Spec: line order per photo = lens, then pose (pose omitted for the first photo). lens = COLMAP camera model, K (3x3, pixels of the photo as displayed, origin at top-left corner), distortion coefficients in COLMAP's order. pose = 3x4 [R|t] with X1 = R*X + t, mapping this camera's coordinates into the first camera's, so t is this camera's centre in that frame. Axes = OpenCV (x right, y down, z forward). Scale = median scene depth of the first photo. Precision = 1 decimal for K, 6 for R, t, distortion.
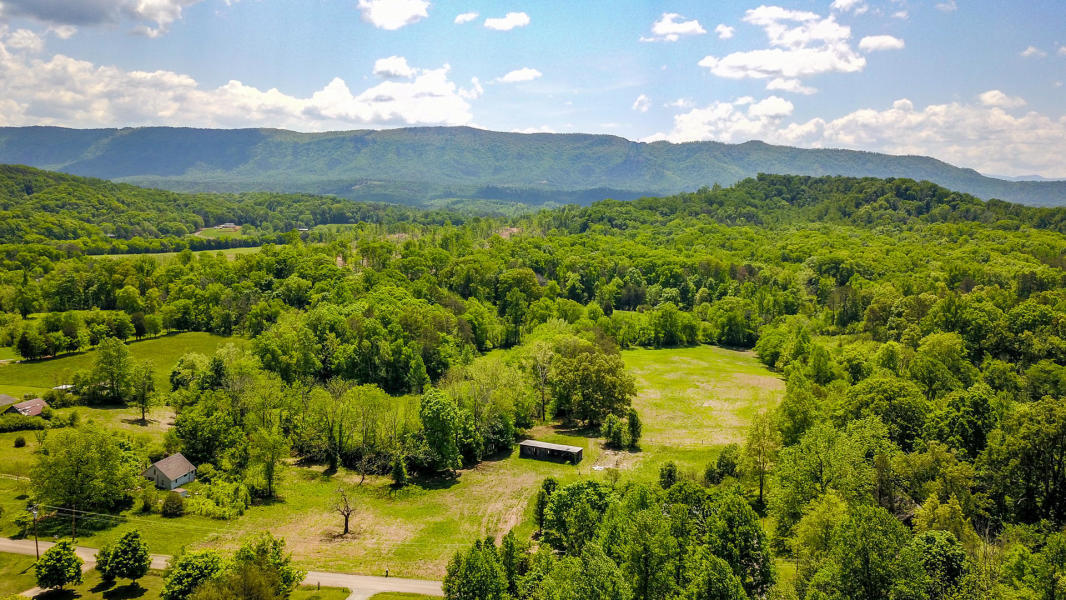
lens RADIAL K [[824.2, 0, 527.9], [0, 824.2, 297.0], [0, 0, 1]] dist [0.028478, -0.000424]
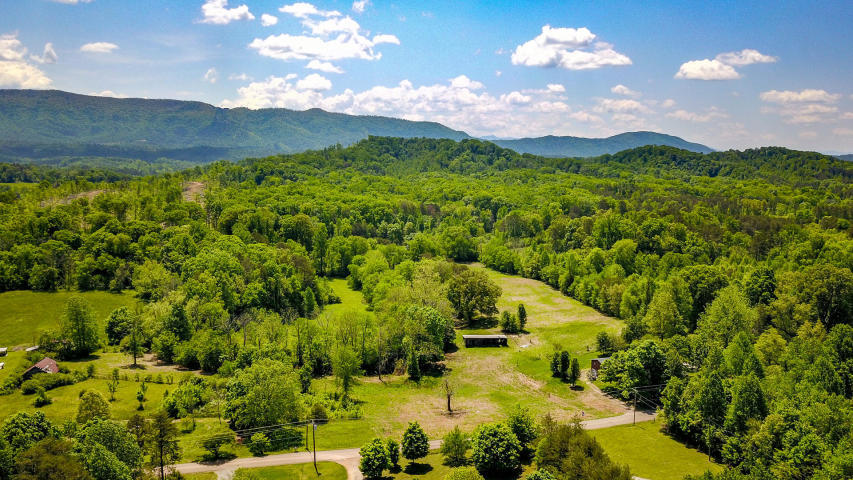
lens RADIAL K [[654.7, 0, 423.4], [0, 654.7, 239.1], [0, 0, 1]] dist [0.026656, 0.007239]
pose [[0.902857, -0.069498, 0.424286, -0.084243], [0.064803, 0.997572, 0.025504, -0.003378], [-0.425029, 0.004469, 0.905169, 0.004644]]
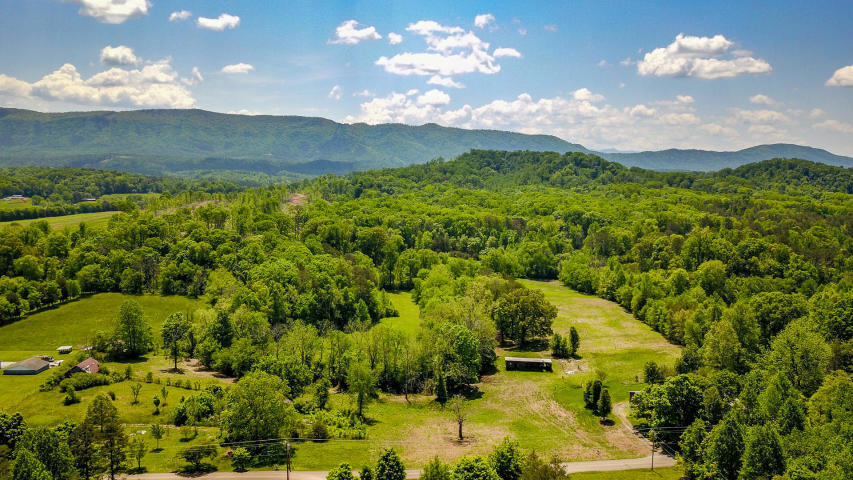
lens RADIAL K [[654.7, 0, 423.4], [0, 654.7, 239.1], [0, 0, 1]] dist [0.026656, 0.007239]
pose [[0.964288, -0.040407, 0.261755, -0.063991], [0.043127, 0.999059, -0.004652, -0.002523], [-0.261320, 0.015775, 0.965123, 0.003209]]
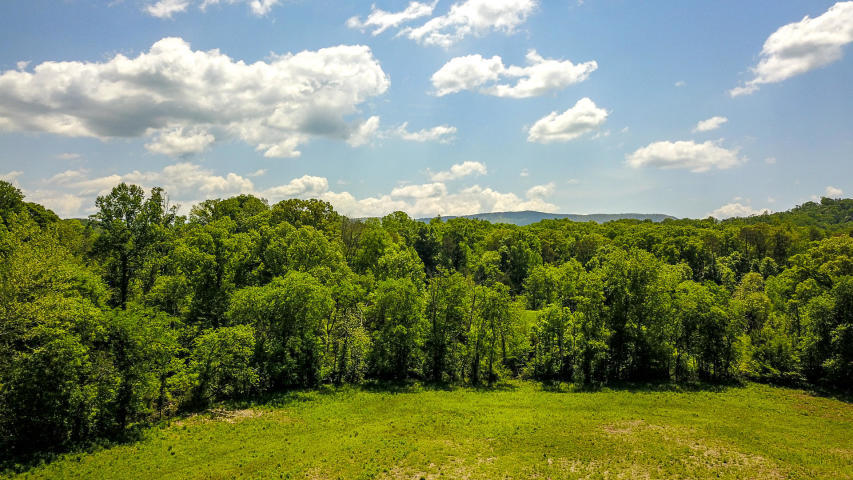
lens RADIAL K [[654.7, 0, 423.4], [0, 654.7, 239.1], [0, 0, 1]] dist [0.026656, 0.007239]
pose [[0.966843, -0.023676, -0.254272, 0.047071], [-0.021783, 0.984418, -0.174491, 0.015082], [0.254442, 0.174244, 0.951261, 0.218201]]
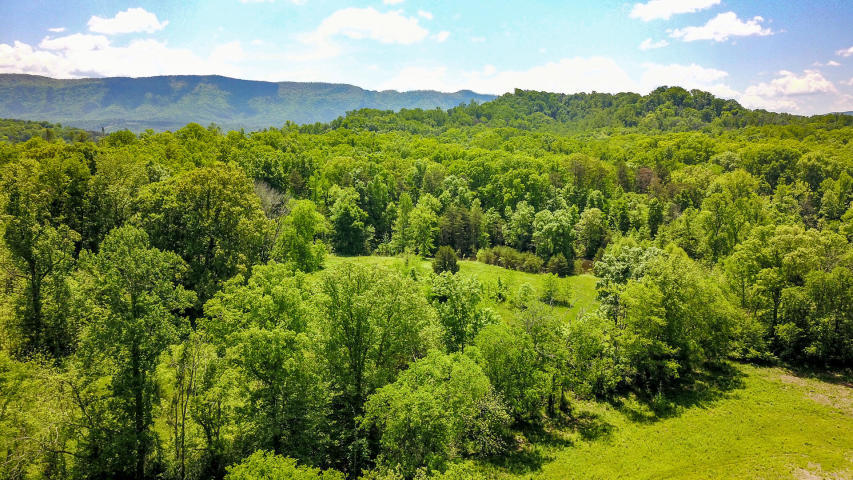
lens RADIAL K [[654.7, 0, 423.4], [0, 654.7, 239.1], [0, 0, 1]] dist [0.026656, 0.007239]
pose [[0.976944, -0.043067, 0.209109, 0.006744], [0.037412, 0.998821, 0.030922, -0.003114], [-0.210194, -0.022386, 0.977403, 0.227455]]
